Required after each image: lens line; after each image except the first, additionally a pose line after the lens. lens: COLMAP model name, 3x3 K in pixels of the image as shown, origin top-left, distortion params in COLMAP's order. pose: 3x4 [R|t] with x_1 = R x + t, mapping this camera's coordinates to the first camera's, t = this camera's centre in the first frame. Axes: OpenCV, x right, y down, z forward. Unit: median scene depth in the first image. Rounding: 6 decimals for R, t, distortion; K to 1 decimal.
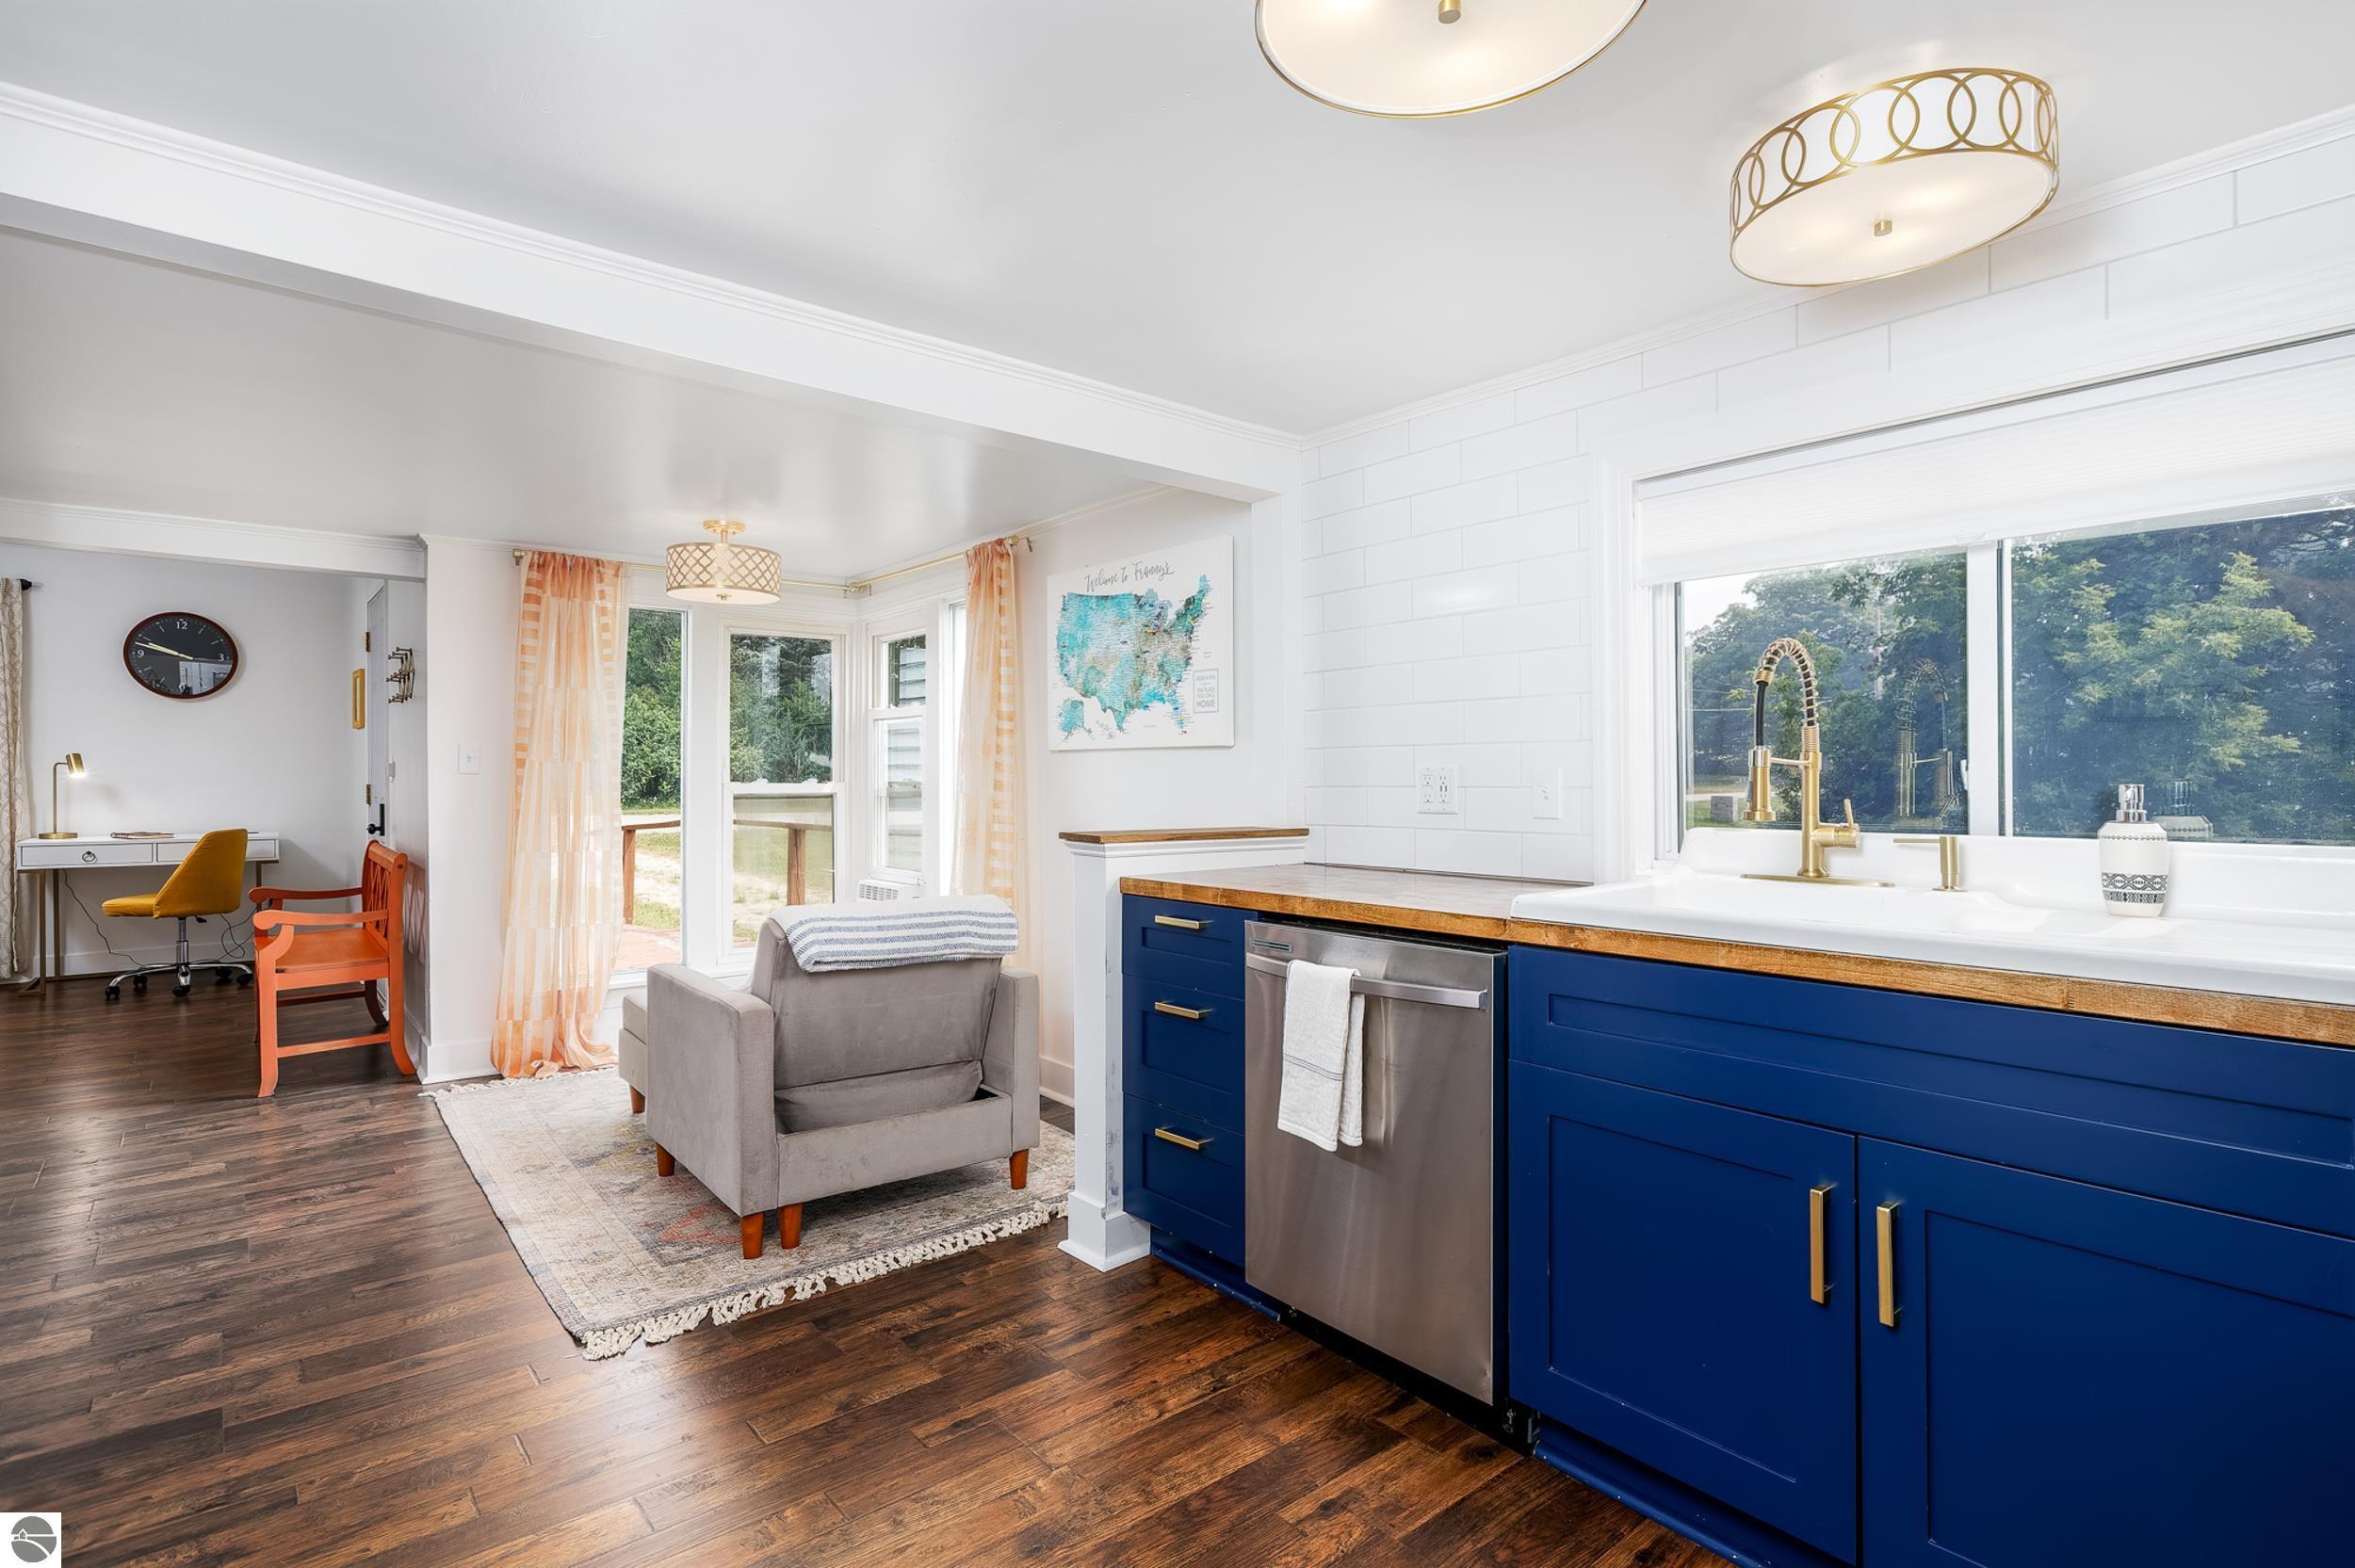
lens RADIAL K [[1171.4, 0, 1252.1], [0, 1171.4, 783.3], [0, 0, 1]] dist [-0.001180, -0.000625]
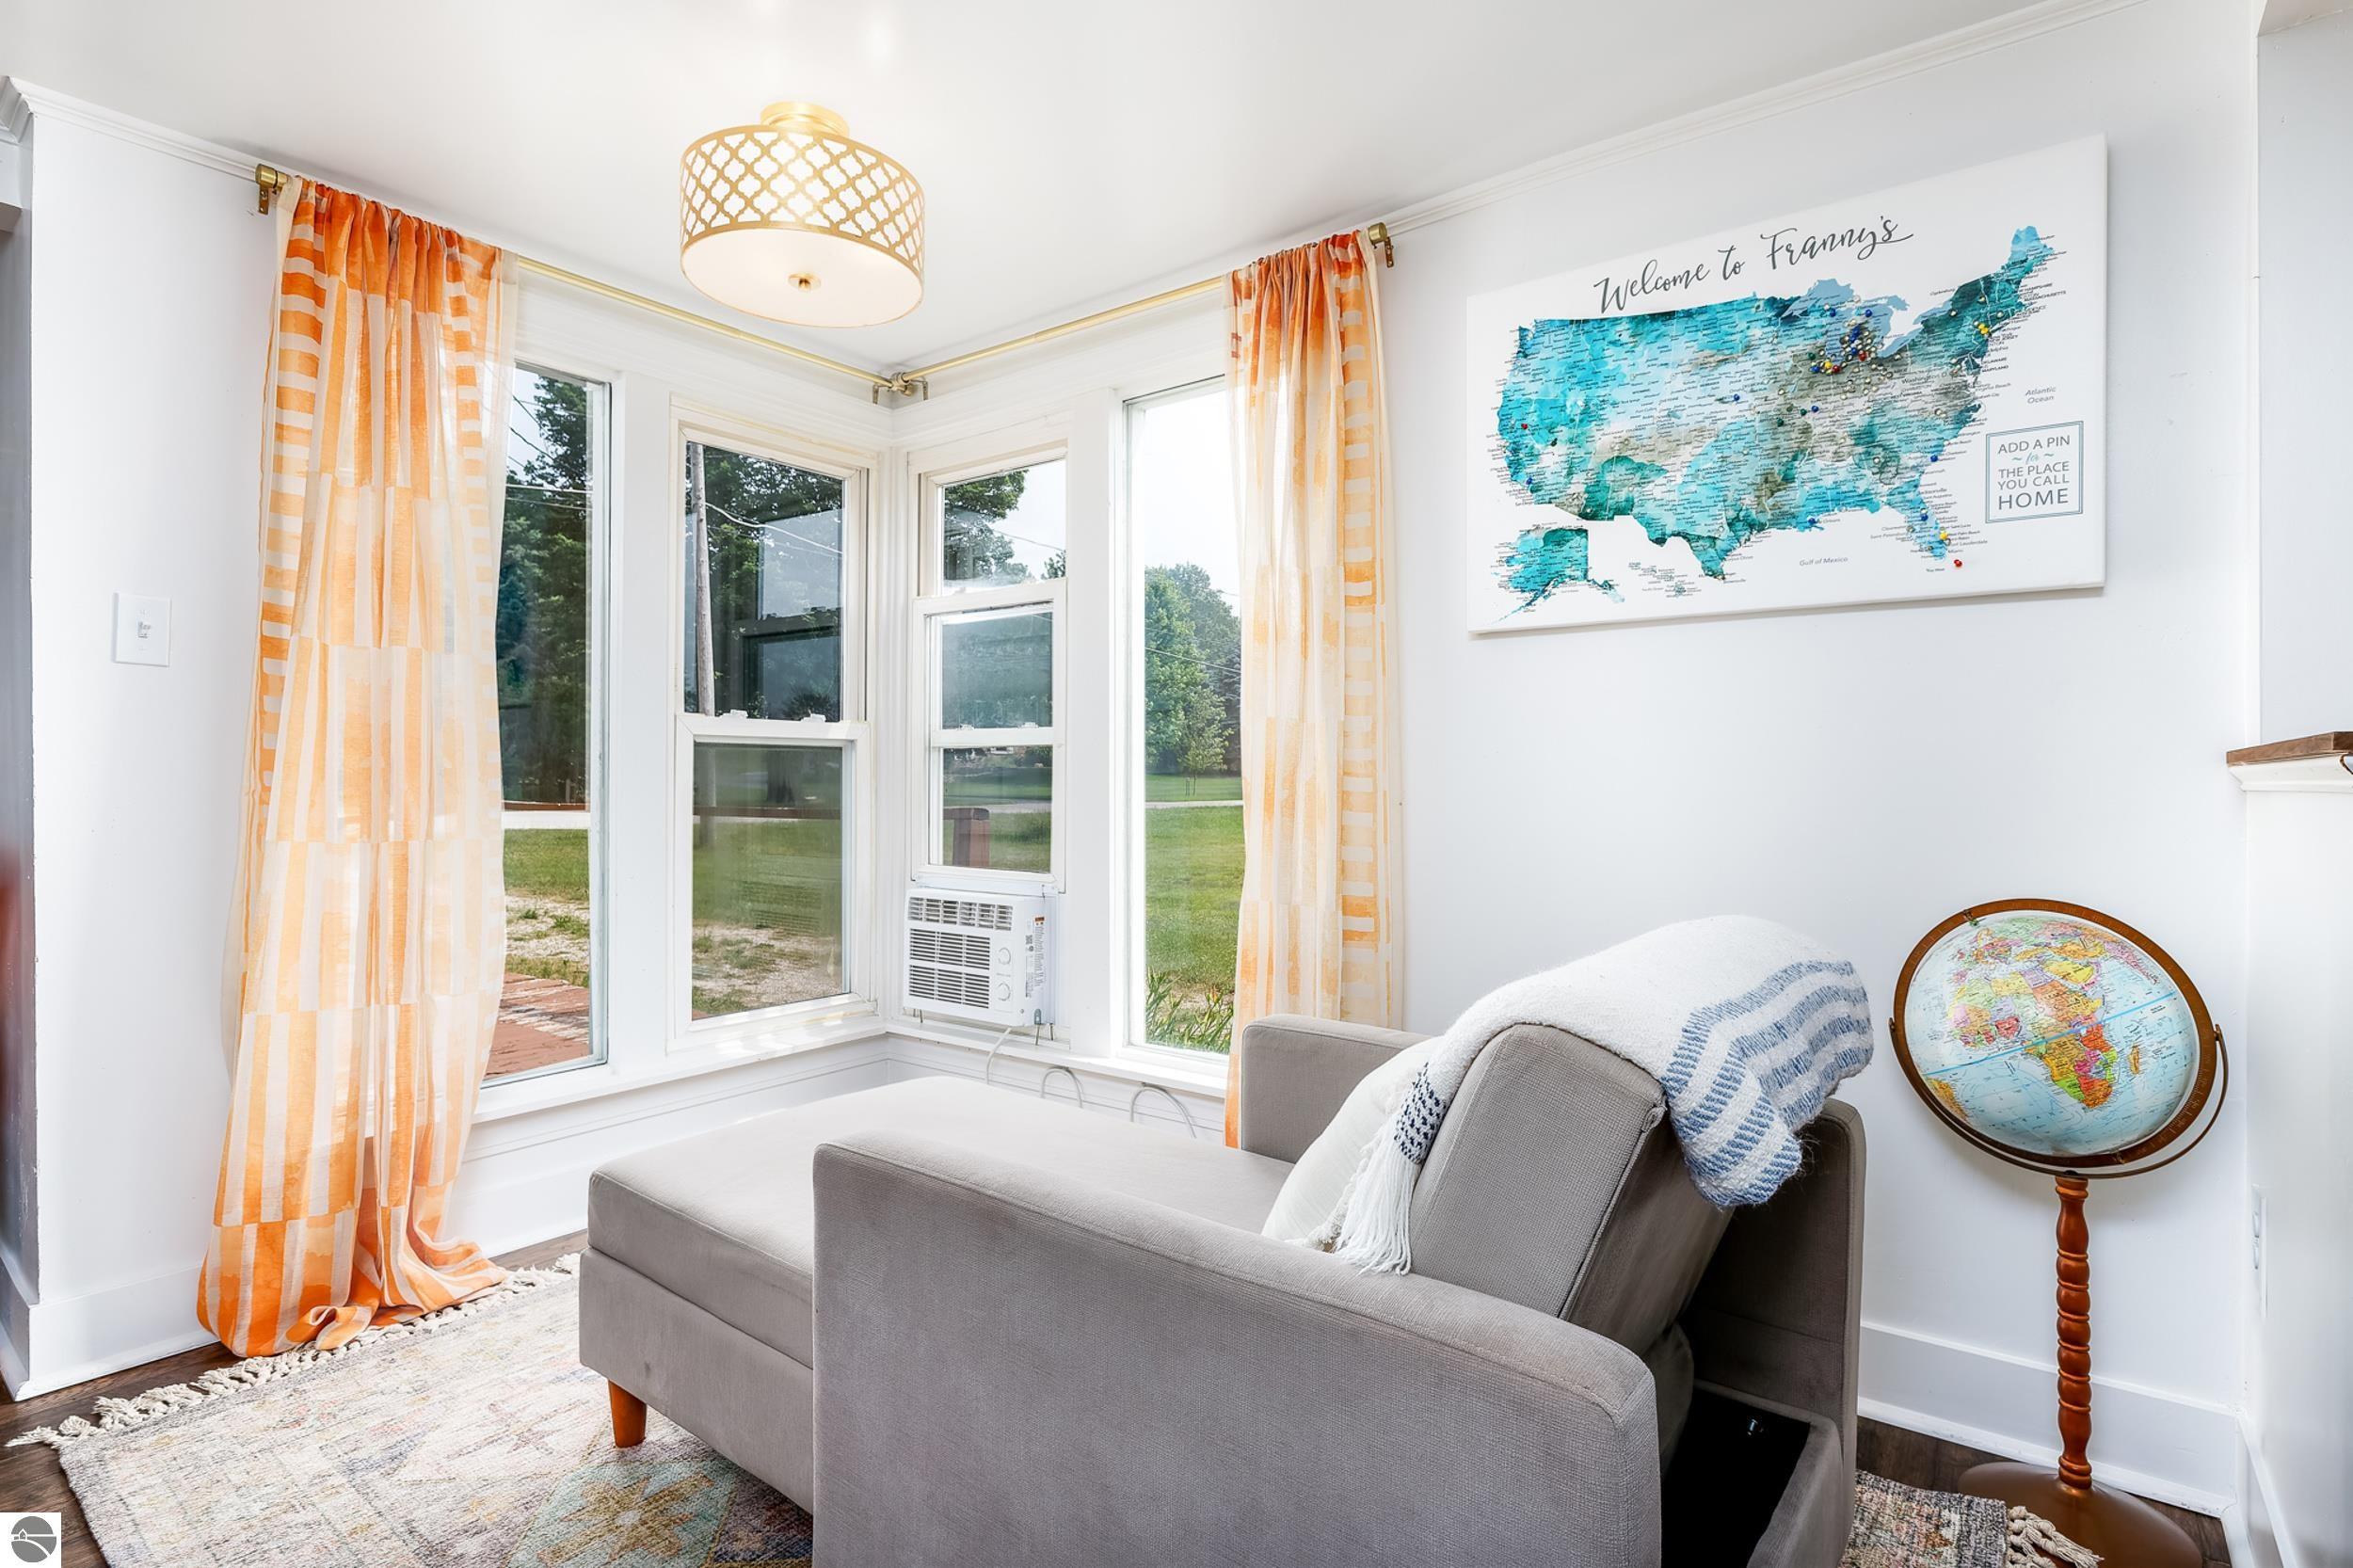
lens RADIAL K [[1170.6, 0, 1251.1], [0, 1170.6, 783.3], [0, 0, 1]] dist [-0.001180, -0.000625]
pose [[0.975701, -0.002644, 0.219091, -0.394956], [0.003037, 0.999994, -0.001459, 0.040733], [-0.219085, 0.002089, 0.975703, 0.530595]]
